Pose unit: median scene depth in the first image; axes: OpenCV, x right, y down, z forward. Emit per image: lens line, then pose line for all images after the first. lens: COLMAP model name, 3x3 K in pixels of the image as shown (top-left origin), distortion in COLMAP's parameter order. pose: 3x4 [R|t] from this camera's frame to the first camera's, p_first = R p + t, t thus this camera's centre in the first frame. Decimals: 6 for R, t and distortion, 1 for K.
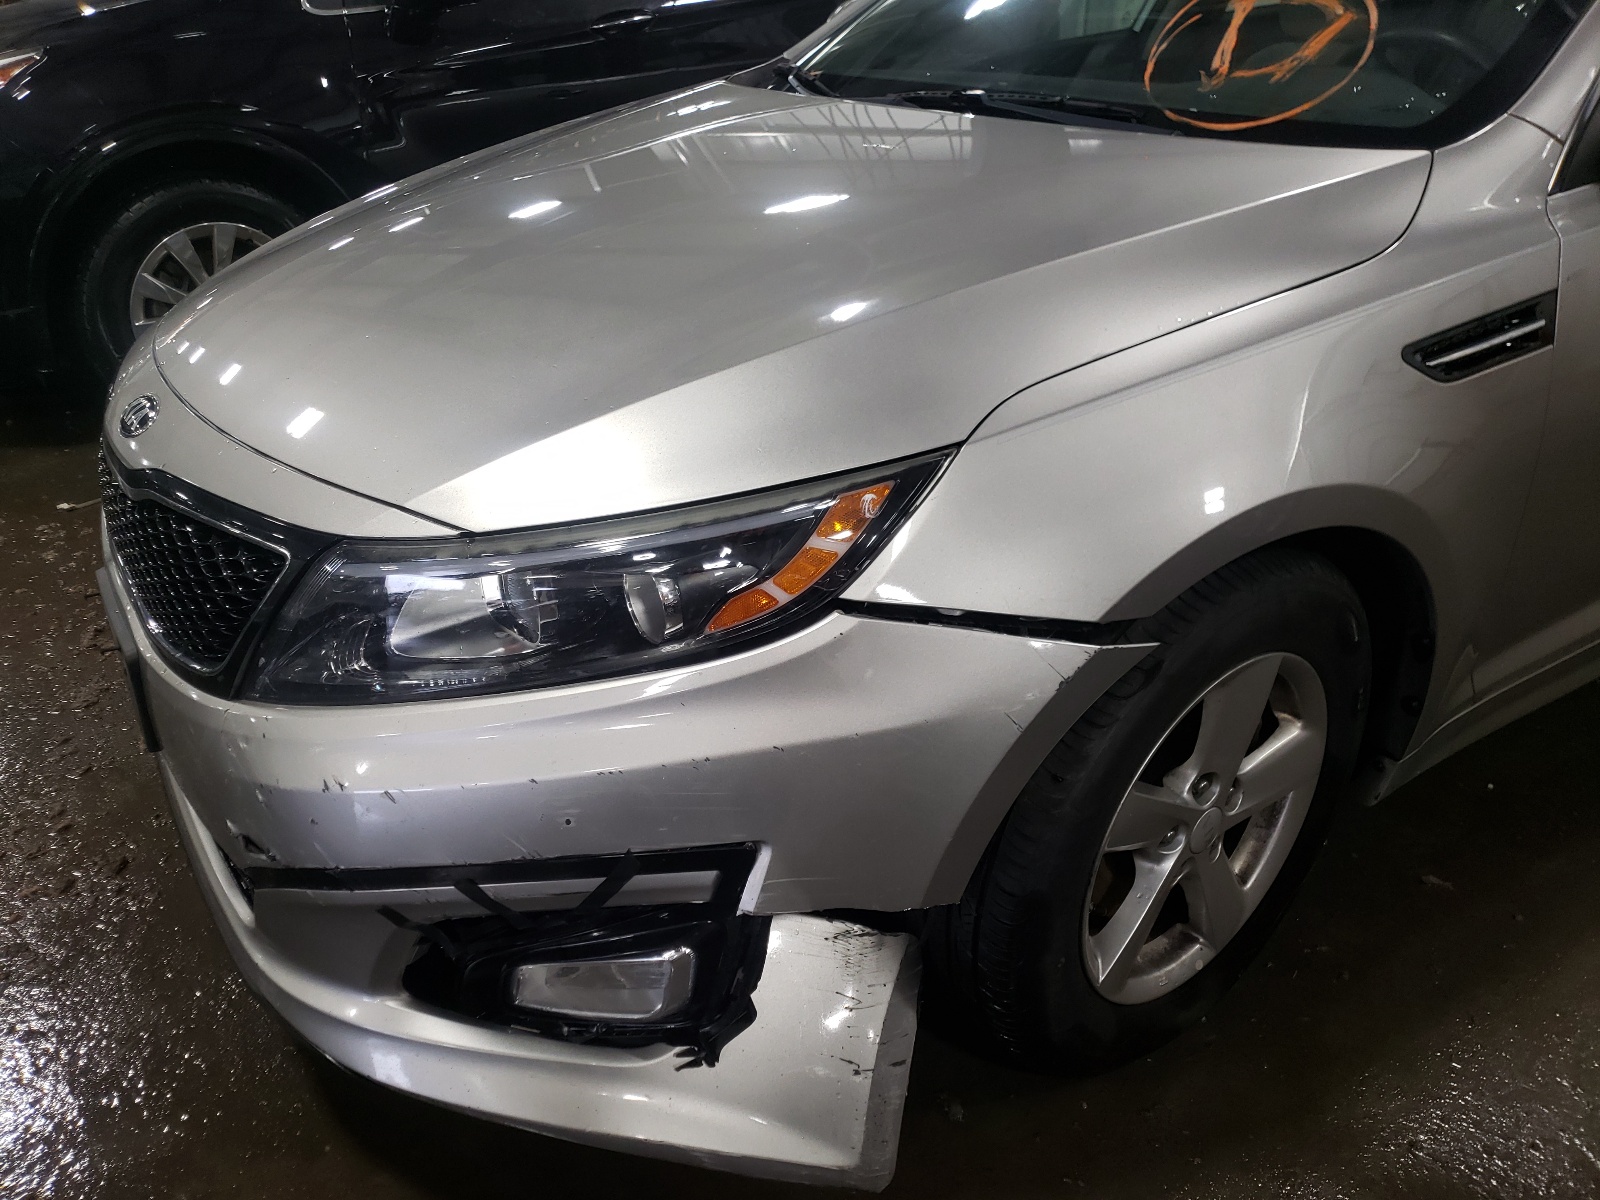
lens RADIAL K [[1201.4, 0, 796.7], [0, 1201.4, 604.8], [0, 0, 1]] dist [0.000381, -0.006086]
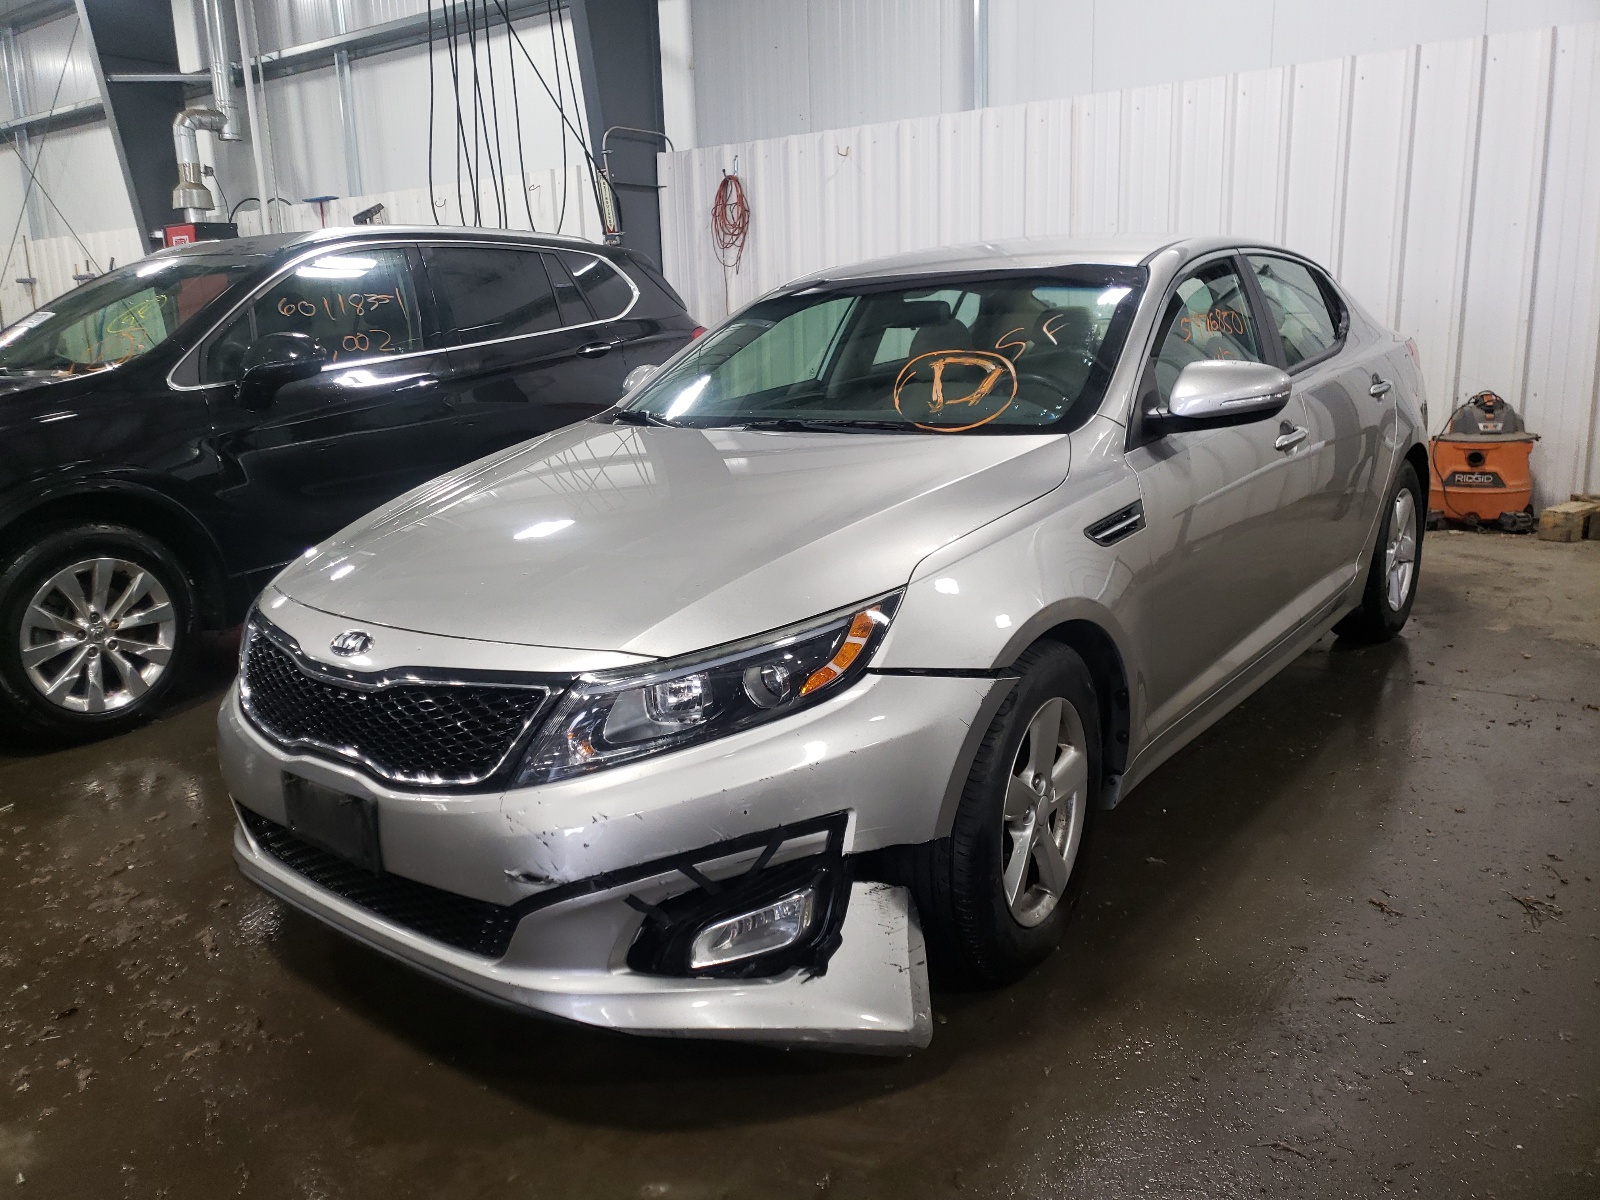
lens RADIAL K [[1201.4, 0, 803.0], [0, 1201.4, 596.7], [0, 0, 1]] dist [0.000381, -0.006086]
pose [[0.939374, -0.092177, 0.330273, -0.554352], [0.176663, 0.955618, -0.235765, 0.259319], [-0.293882, 0.279818, 0.913967, -0.582099]]
